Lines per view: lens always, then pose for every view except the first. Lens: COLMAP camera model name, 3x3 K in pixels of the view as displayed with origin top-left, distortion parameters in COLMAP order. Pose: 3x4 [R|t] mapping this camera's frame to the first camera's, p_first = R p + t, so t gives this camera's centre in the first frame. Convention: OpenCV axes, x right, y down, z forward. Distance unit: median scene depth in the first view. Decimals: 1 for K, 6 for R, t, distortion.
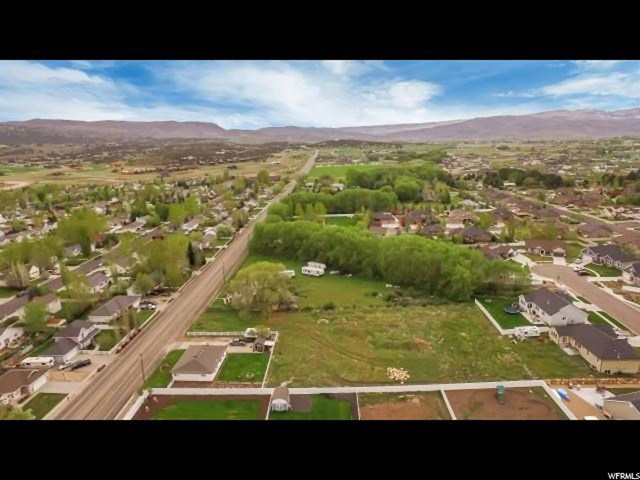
lens RADIAL K [[380.5, 0, 316.2], [0, 380.5, 244.3], [0, 0, 1]] dist [-0.119729, 0.085522]
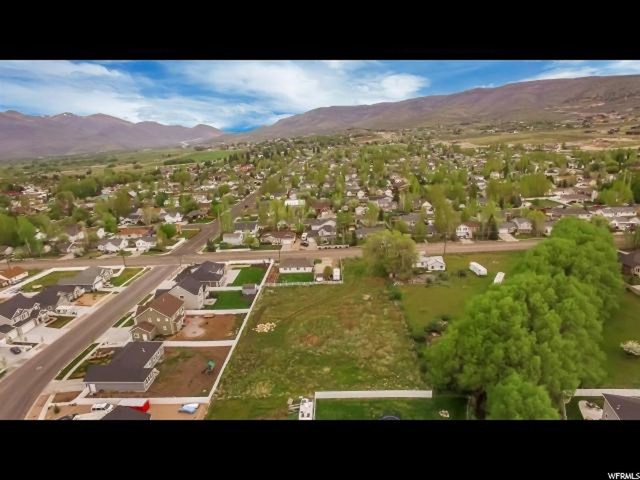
lens RADIAL K [[380.5, 0, 316.2], [0, 380.5, 244.3], [0, 0, 1]] dist [-0.119729, 0.085522]
pose [[-0.000572, 0.313341, -0.949640, 0.800156], [-0.200312, 0.930358, 0.307099, -0.182642], [0.979732, 0.190400, 0.062234, 0.661216]]
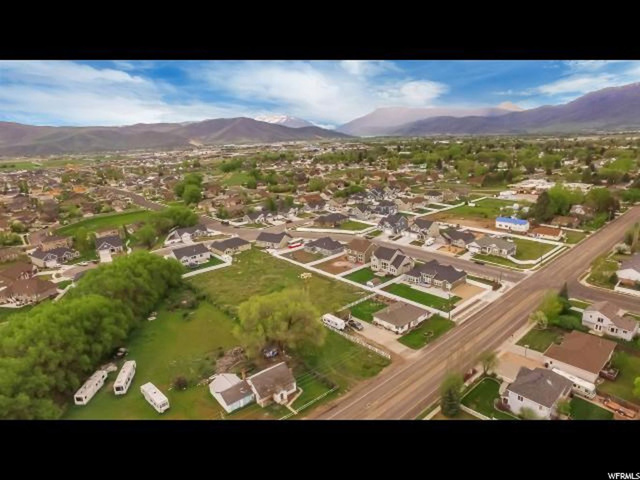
lens RADIAL K [[380.5, 0, 316.2], [0, 380.5, 244.3], [0, 0, 1]] dist [-0.119729, 0.085522]
pose [[-0.678880, -0.131449, 0.722388, -0.644869], [0.256214, 0.879593, 0.400837, -0.278101], [-0.688097, 0.457205, -0.563459, 1.184154]]
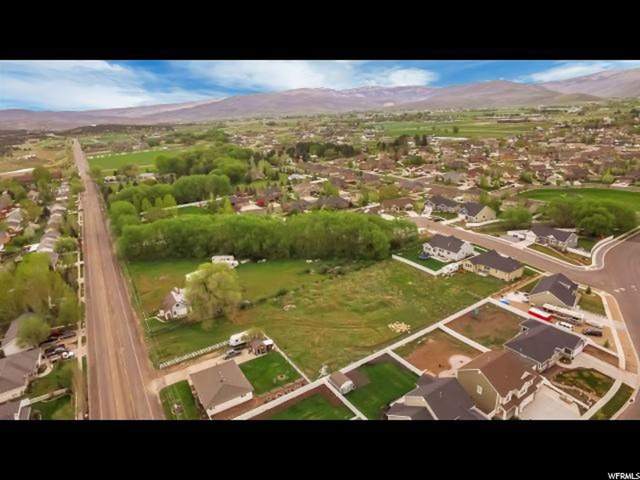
lens RADIAL K [[380.5, 0, 316.2], [0, 380.5, 244.3], [0, 0, 1]] dist [-0.119729, 0.085522]
pose [[0.828189, -0.194035, 0.525789, -0.356471], [0.167338, 0.980973, 0.098434, -0.039542], [-0.534884, 0.006462, 0.844901, 0.097870]]
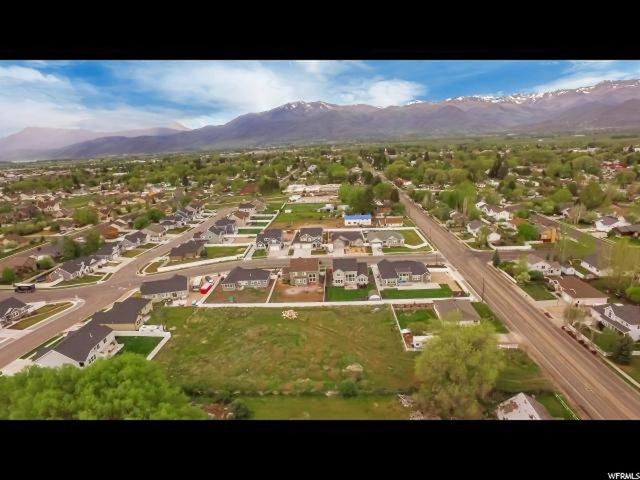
lens RADIAL K [[380.5, 0, 316.2], [0, 380.5, 244.3], [0, 0, 1]] dist [-0.119729, 0.085522]
pose [[-0.995919, 0.083857, 0.033354, 0.040439], [0.089266, 0.861012, 0.500689, -0.325016], [0.013268, 0.501623, -0.864985, 1.287711]]
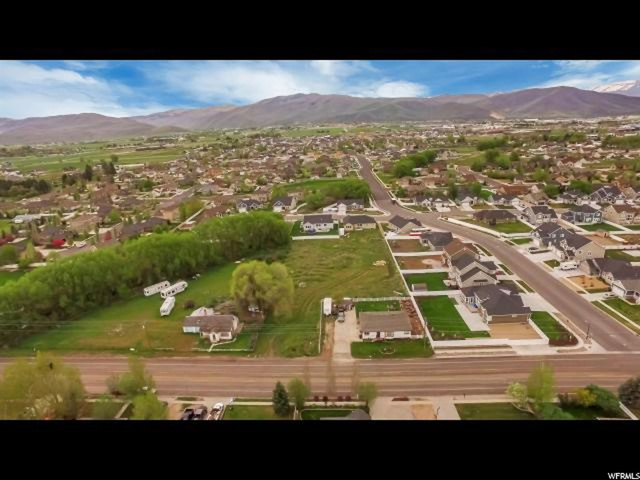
lens RADIAL K [[380.5, 0, 316.2], [0, 380.5, 244.3], [0, 0, 1]] dist [-0.119729, 0.085522]
pose [[0.004338, -0.268642, 0.963230, -0.882256], [0.298530, 0.919663, 0.255147, -0.154919], [-0.954390, 0.286447, 0.084187, 0.706474]]
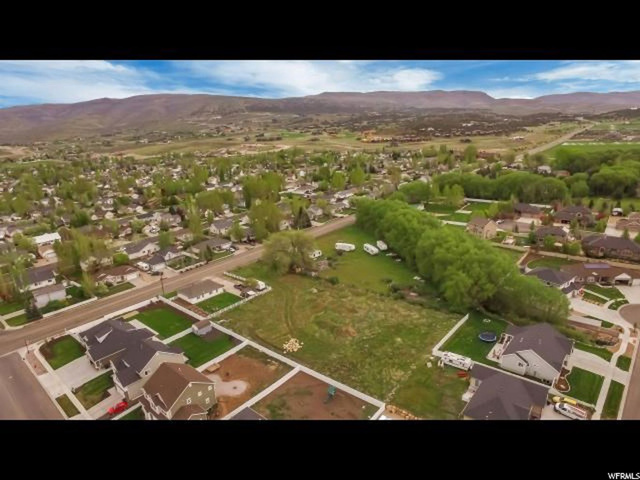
lens RADIAL K [[380.5, 0, 316.2], [0, 380.5, 244.3], [0, 0, 1]] dist [-0.119729, 0.085522]
pose [[0.784273, 0.185429, -0.592058, 0.555432], [-0.139955, 0.982570, 0.122344, -0.055005], [0.604425, -0.013089, 0.796555, 0.109345]]
